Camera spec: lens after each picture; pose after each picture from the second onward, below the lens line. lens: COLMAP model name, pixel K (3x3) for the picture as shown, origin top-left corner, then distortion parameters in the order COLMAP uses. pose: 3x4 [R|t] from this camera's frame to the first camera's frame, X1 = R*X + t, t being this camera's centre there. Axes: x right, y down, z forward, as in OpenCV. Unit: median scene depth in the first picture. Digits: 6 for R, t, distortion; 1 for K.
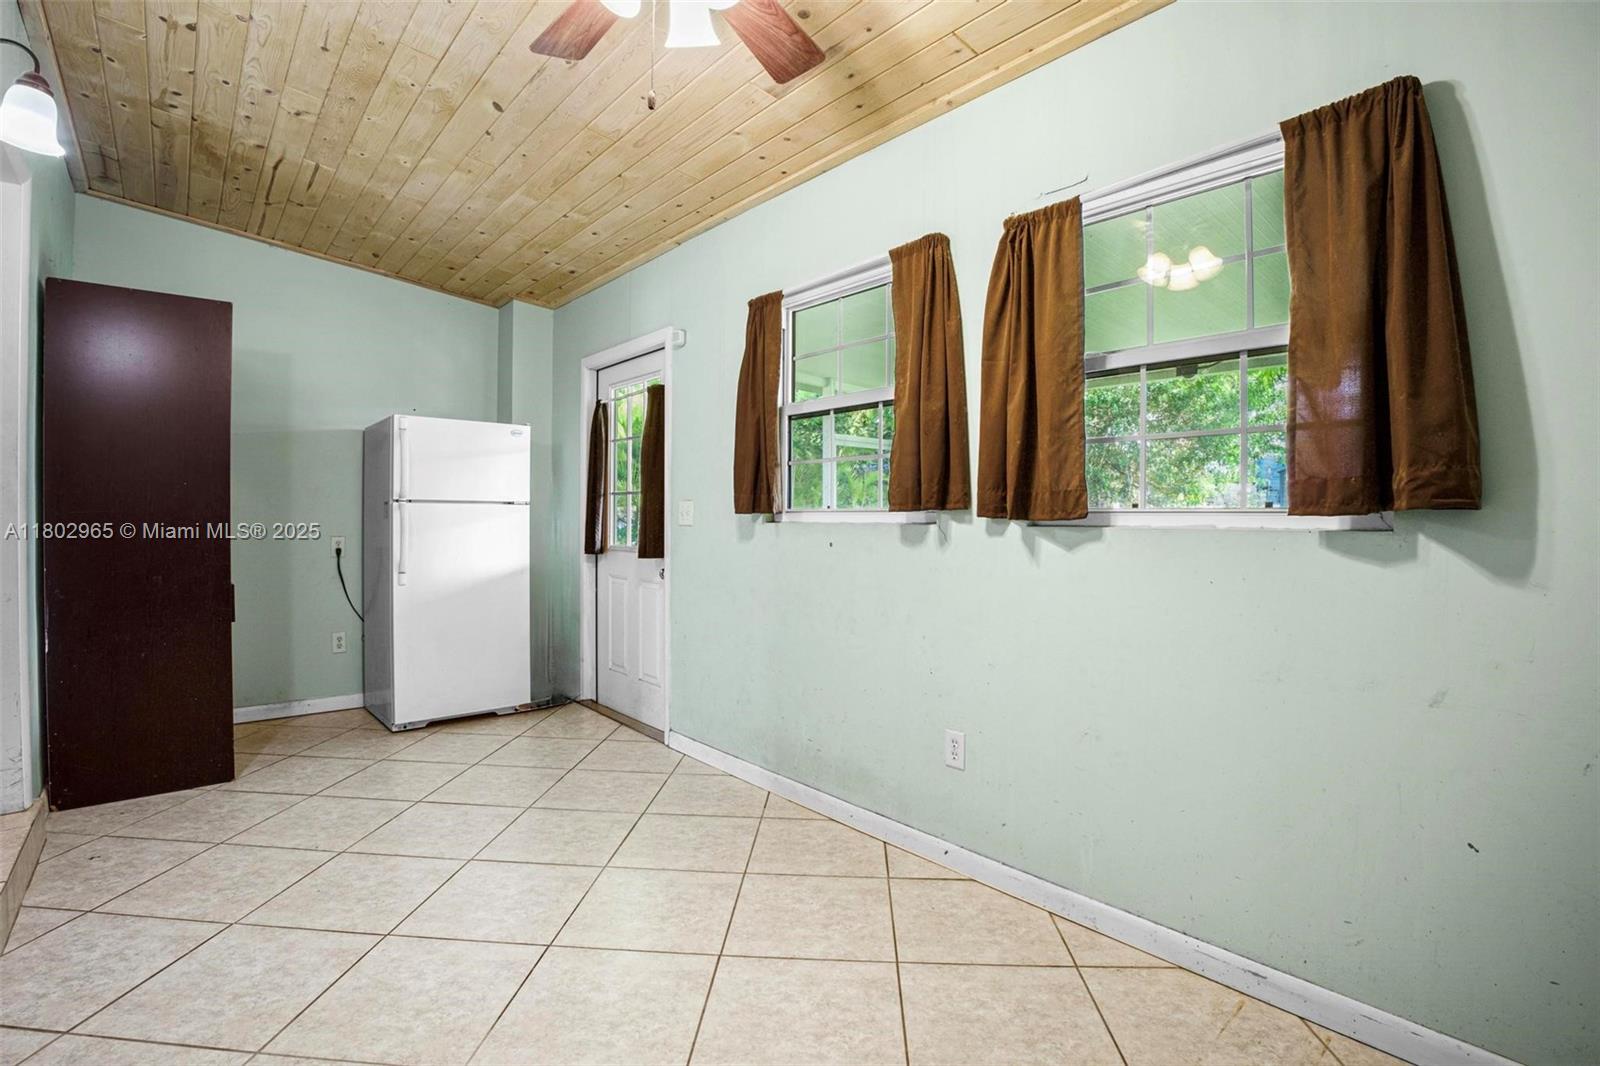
lens RADIAL K [[753.7, 0, 796.2], [0, 753.7, 530.1], [0, 0, 1]] dist [-0.033580, 0.000739]
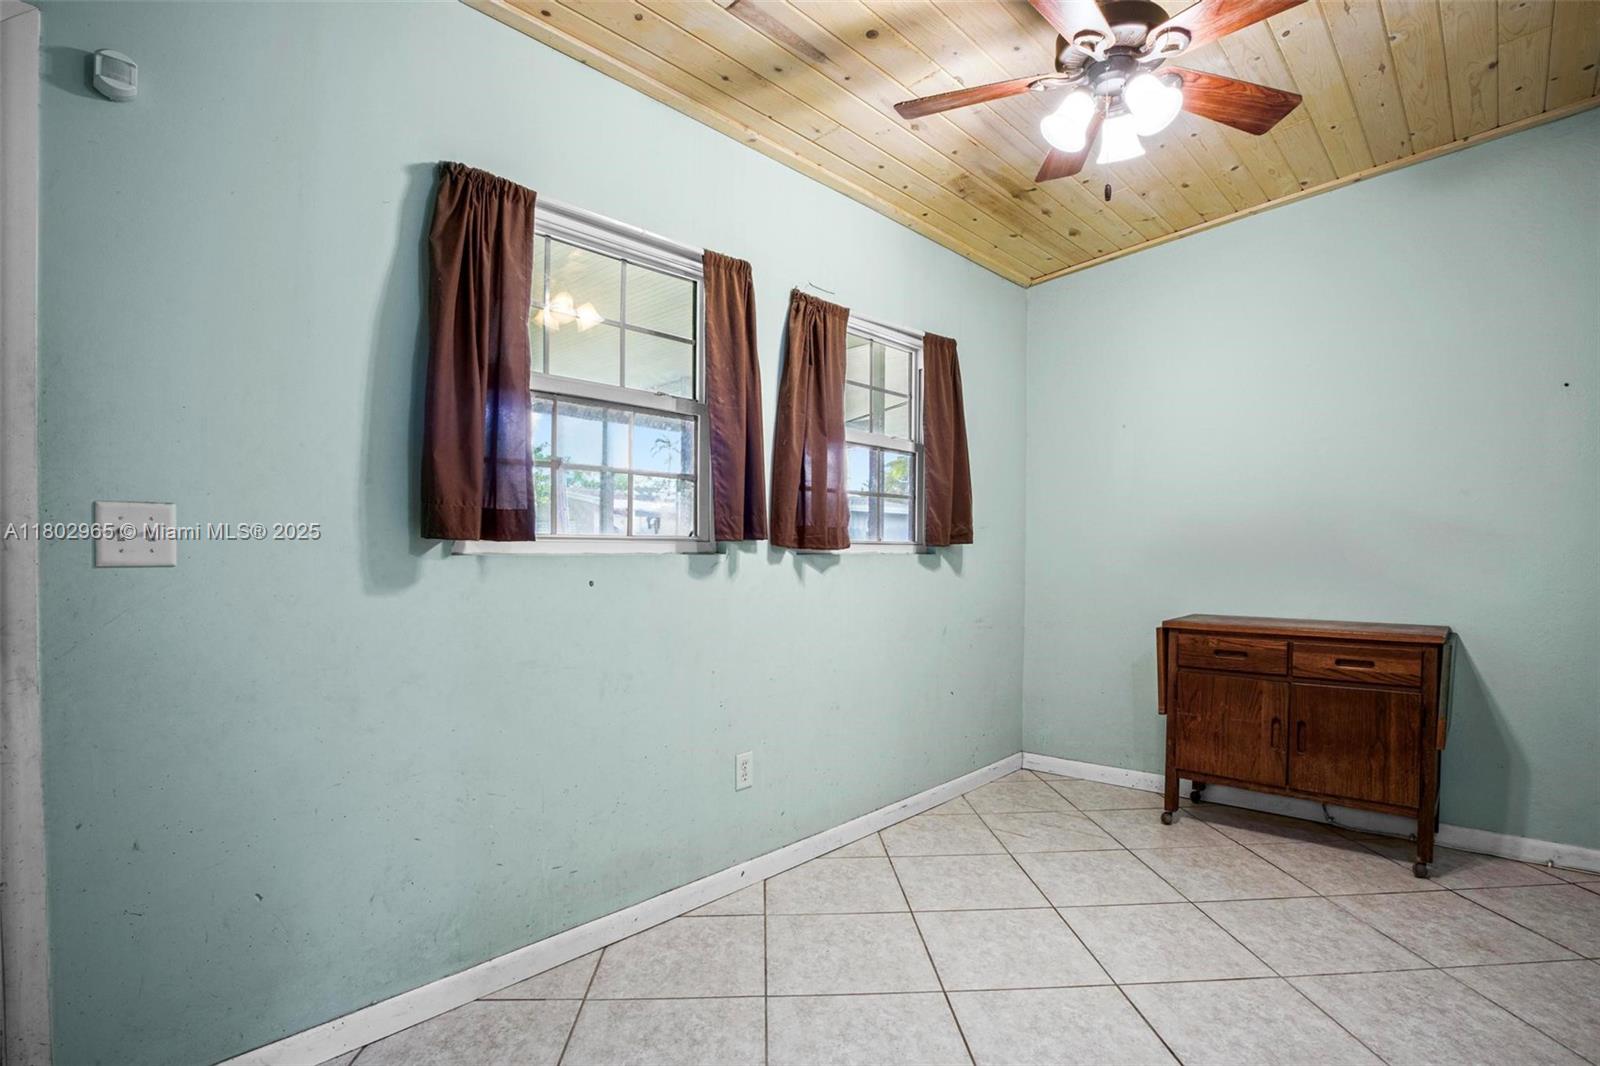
lens RADIAL K [[800.9, 0, 826.7], [0, 800.9, 567.3], [0, 0, 1]] dist [-0.024680, -0.000012]
pose [[-0.127227, -0.032806, 0.991331, -0.919710], [0.006946, 0.999399, 0.033964, -0.026266], [-0.991849, 0.011207, -0.126922, 1.060043]]
